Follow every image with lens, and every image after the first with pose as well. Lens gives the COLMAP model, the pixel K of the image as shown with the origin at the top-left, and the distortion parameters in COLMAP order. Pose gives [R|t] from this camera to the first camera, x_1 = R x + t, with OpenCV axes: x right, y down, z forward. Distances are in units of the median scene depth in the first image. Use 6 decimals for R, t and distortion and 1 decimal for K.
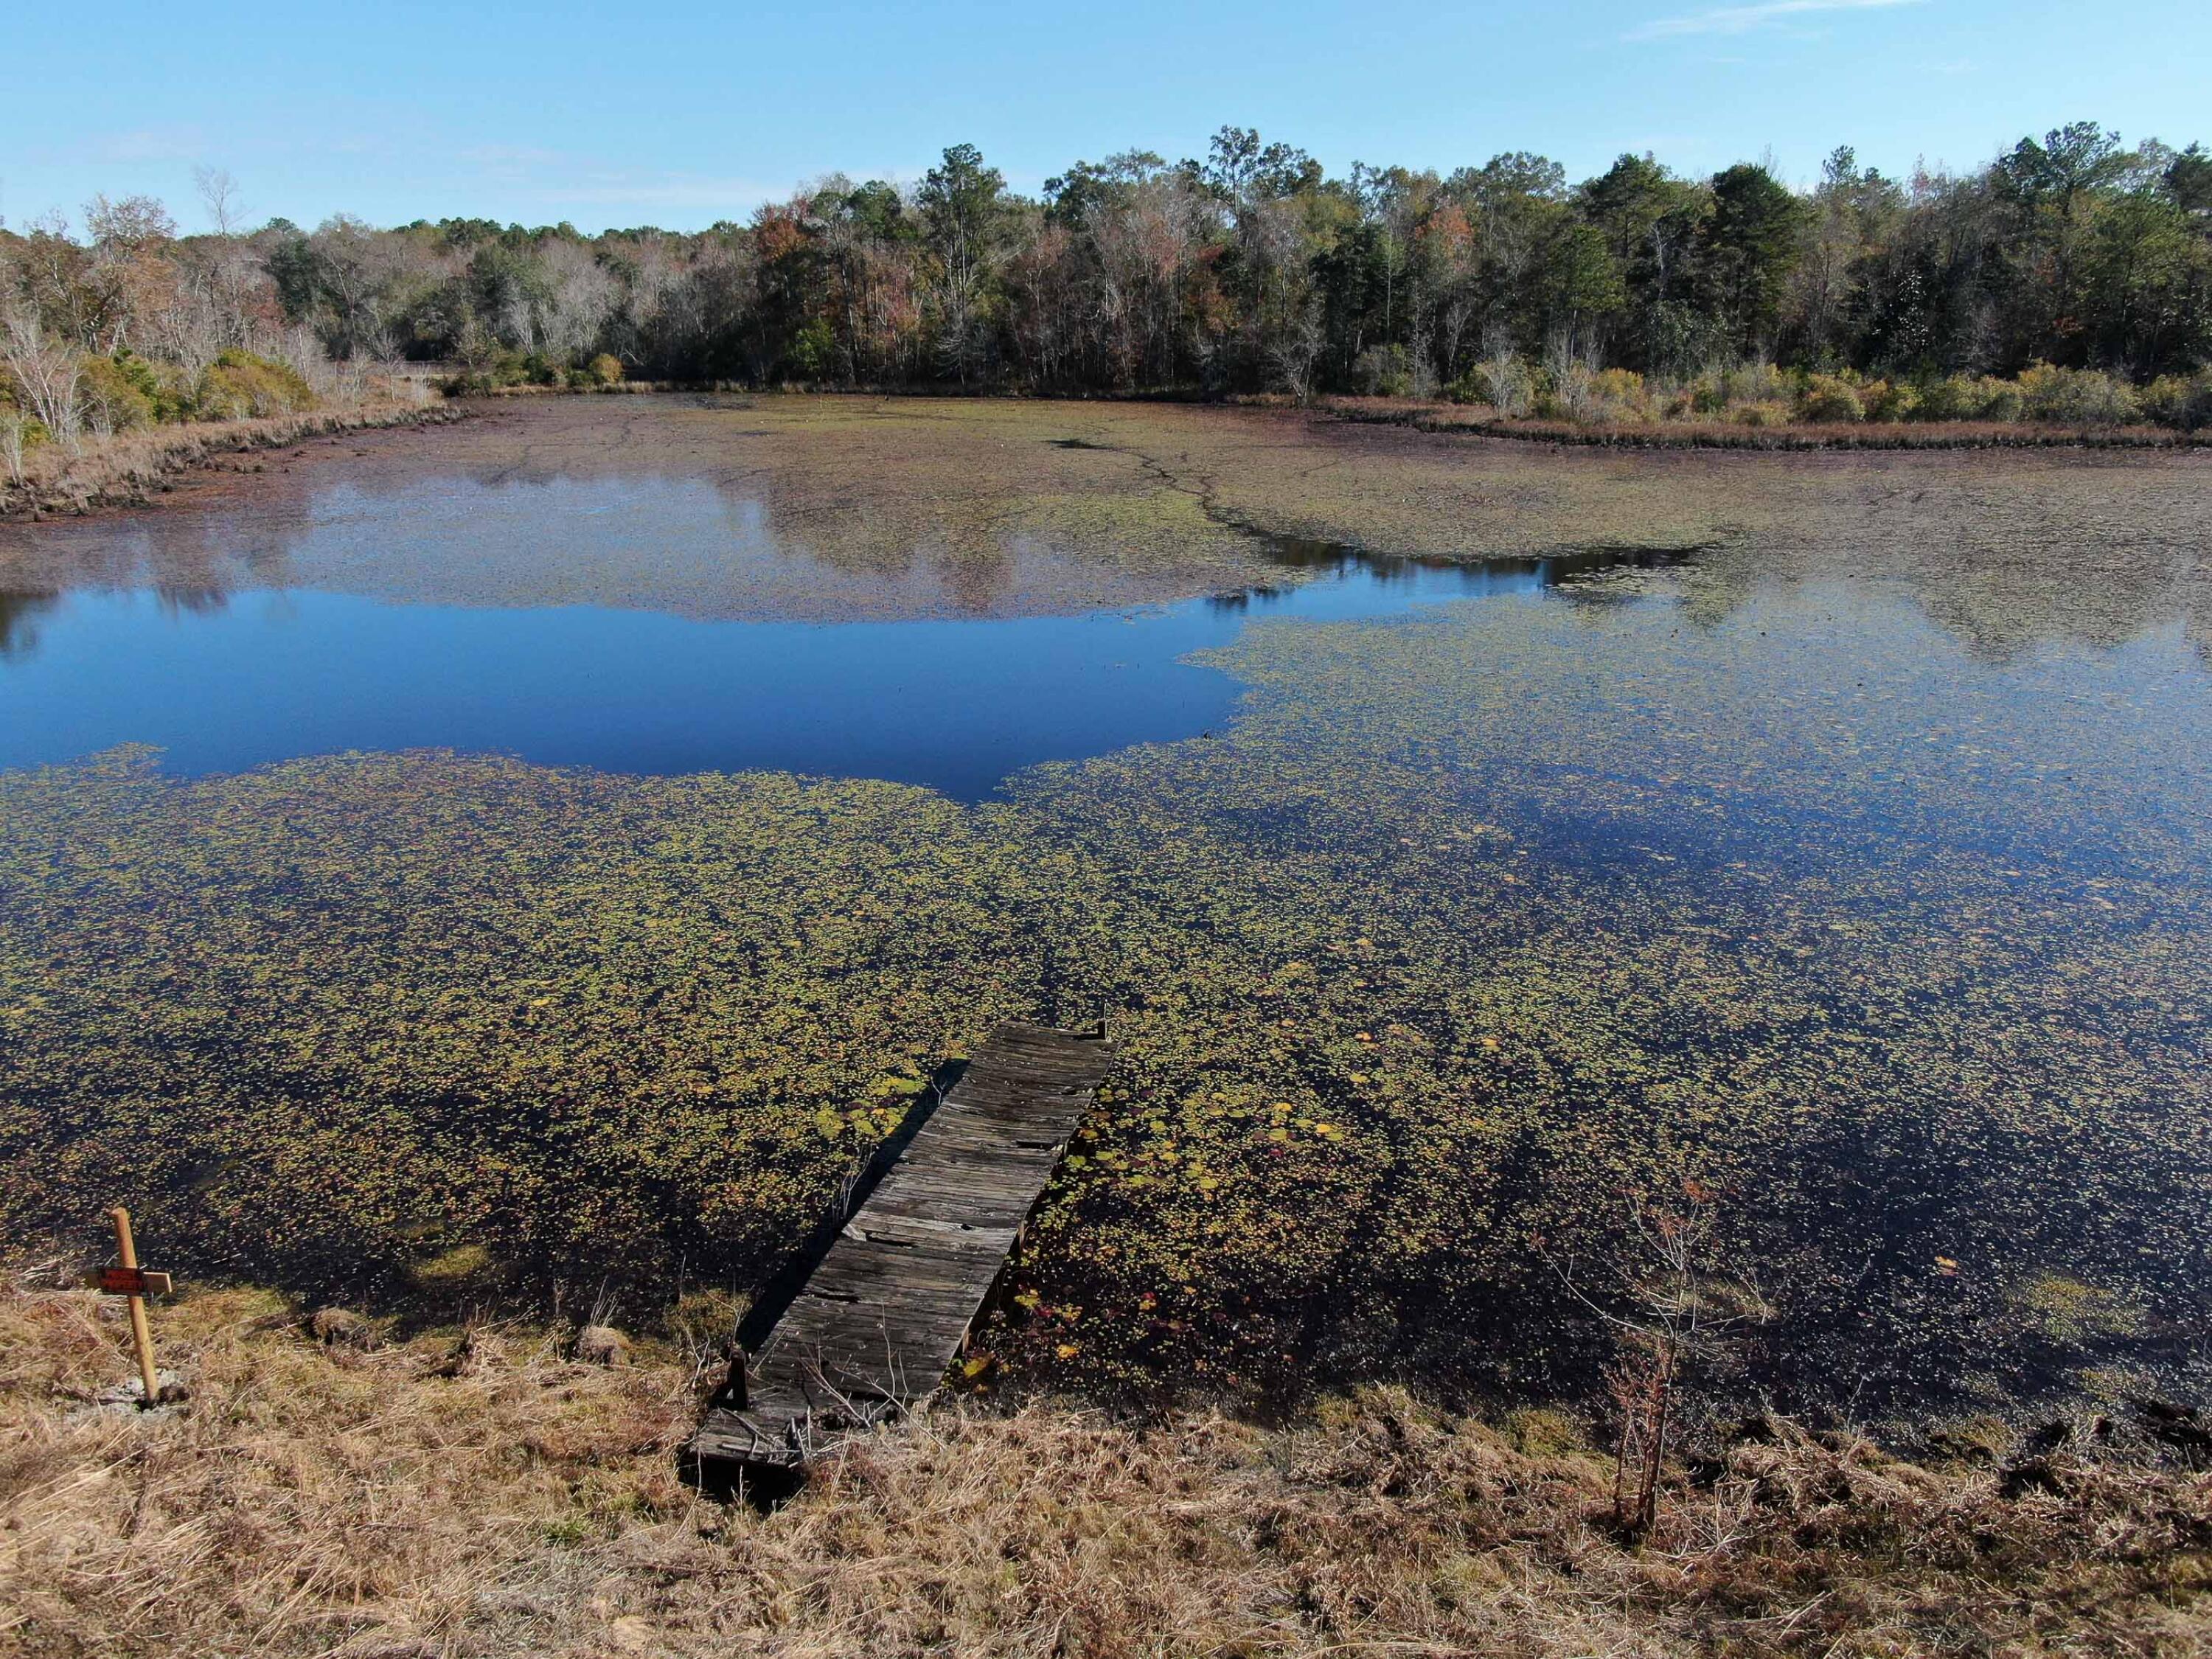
lens RADIAL K [[1588.2, 0, 1103.9], [0, 1588.2, 829.5], [0, 0, 1]] dist [-0.008990, -0.005205]
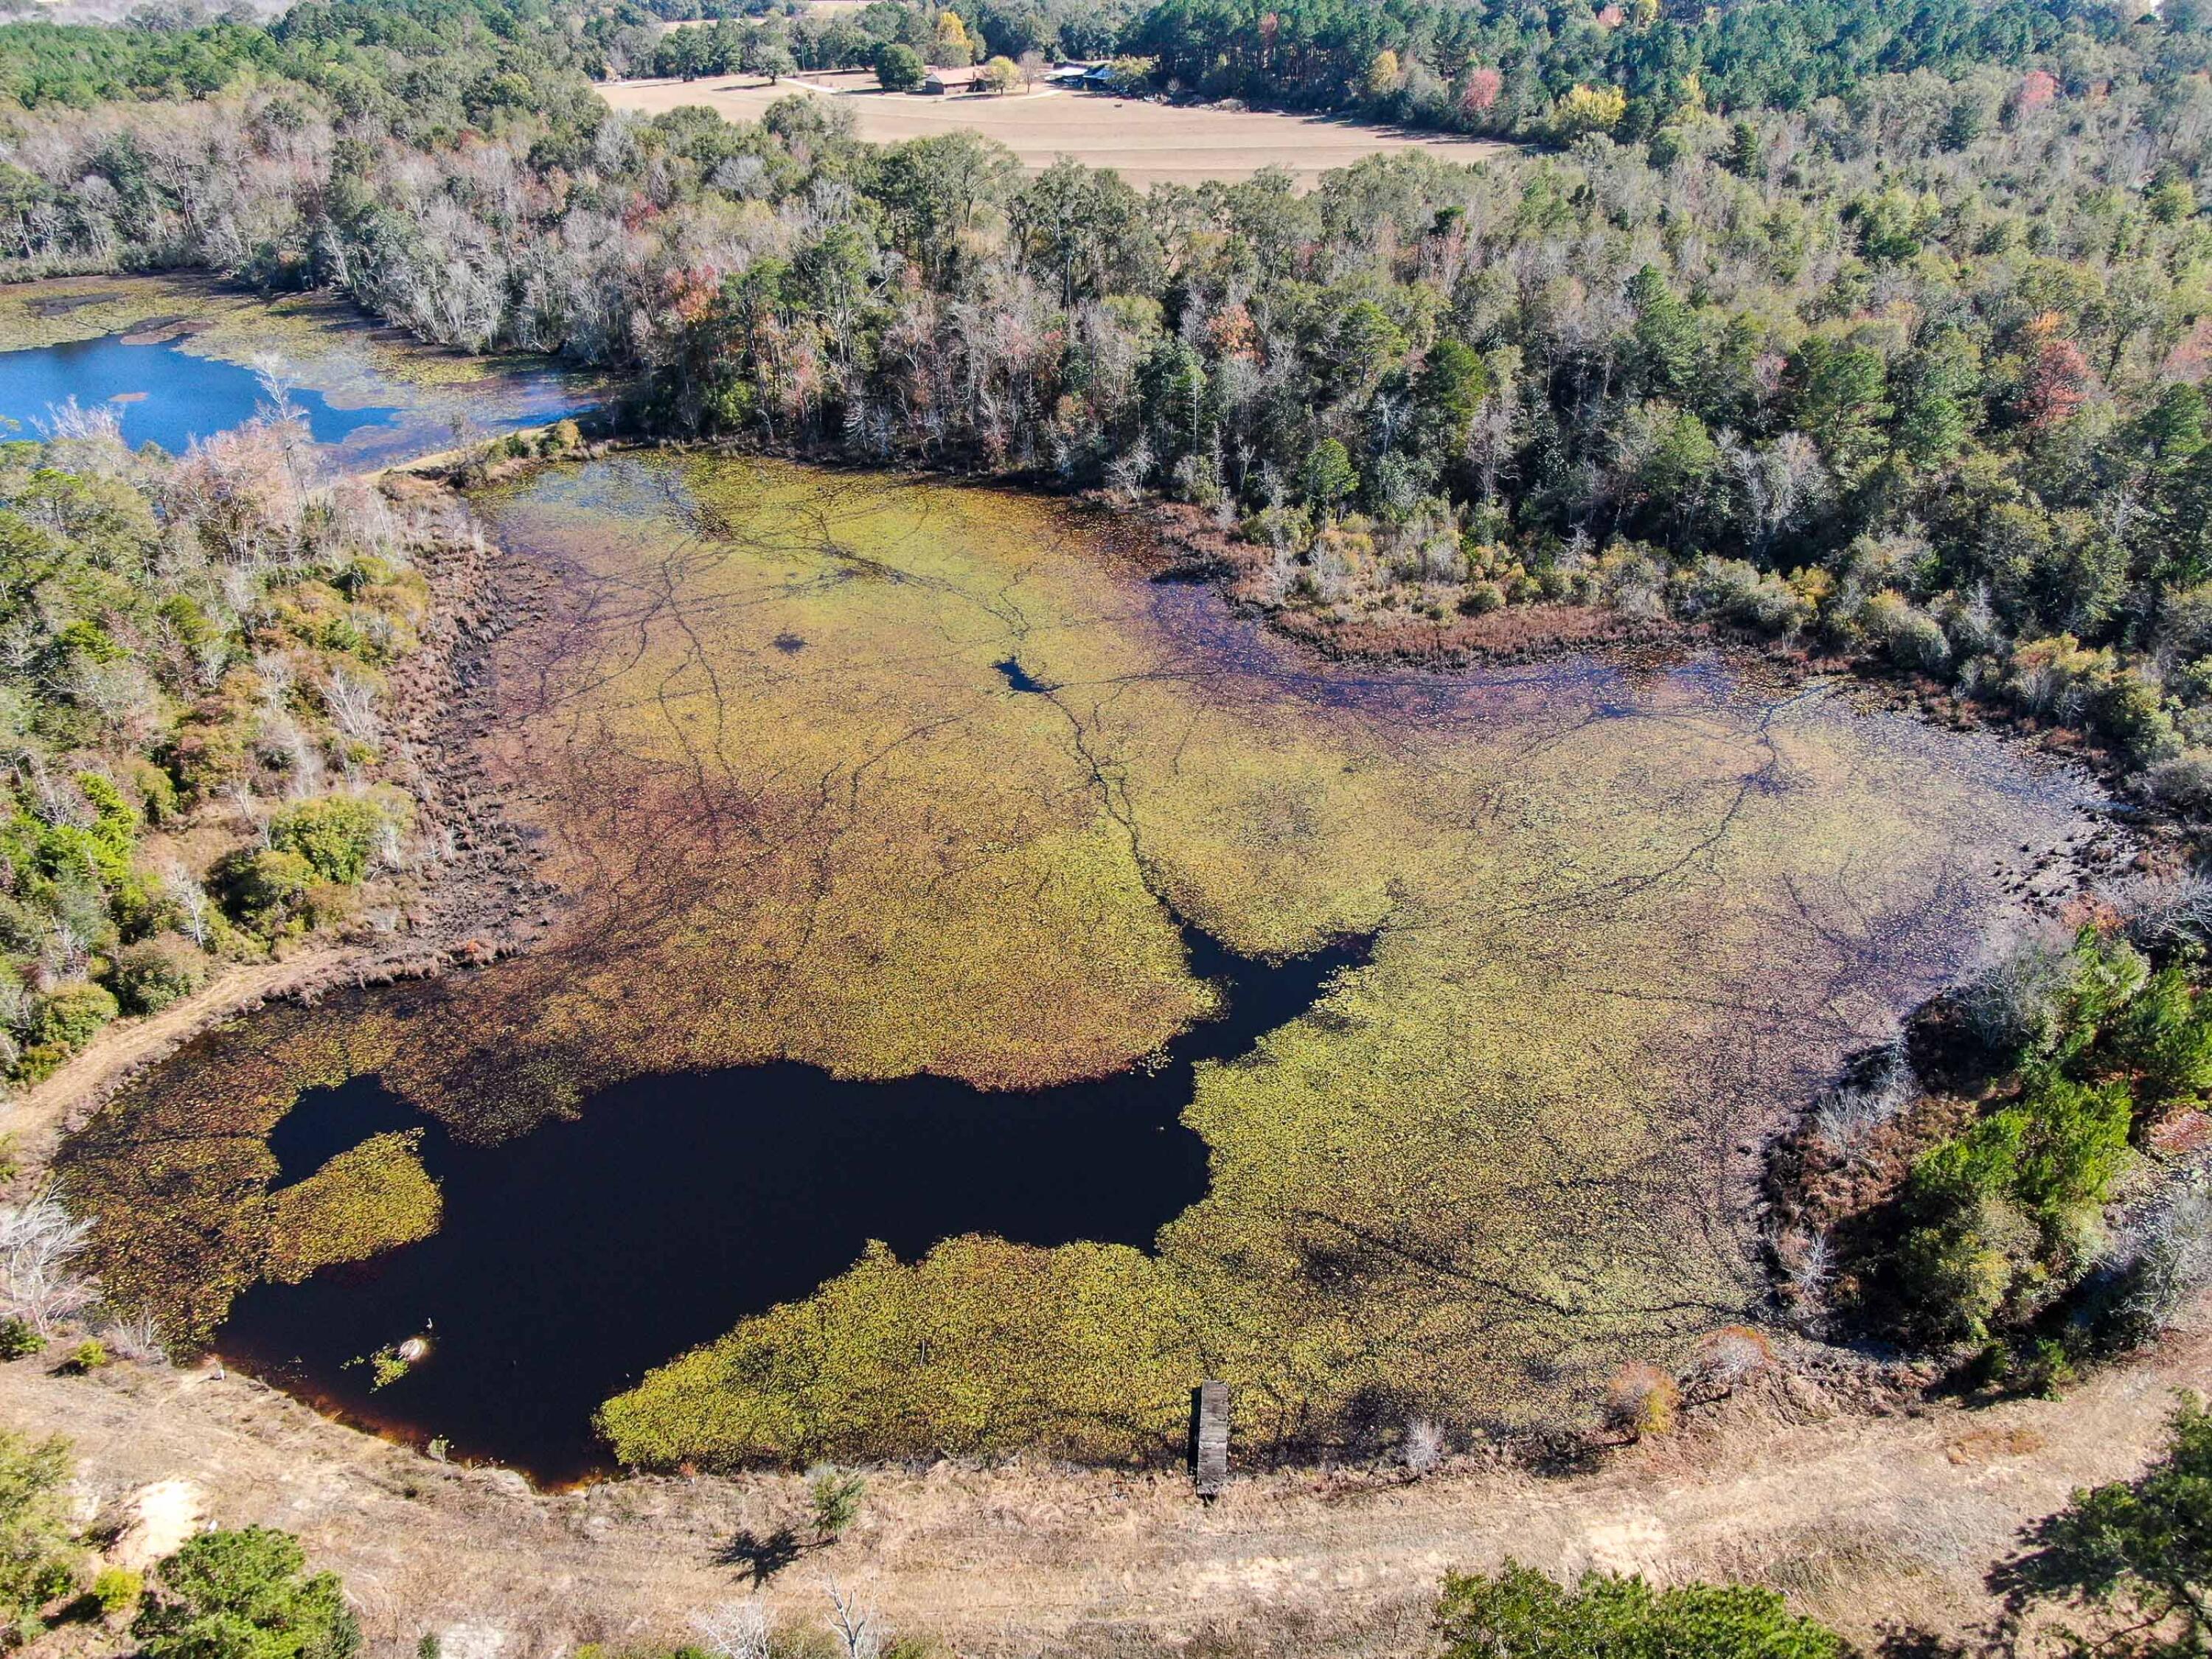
lens RADIAL K [[1588.2, 0, 1106.4], [0, 1588.2, 826.7], [0, 0, 1]] dist [-0.008990, -0.005205]
pose [[0.988746, -0.077377, 0.128041, -0.884915], [0.046761, 0.972820, 0.226791, -2.768061], [-0.142109, -0.218251, 0.965490, -3.455837]]
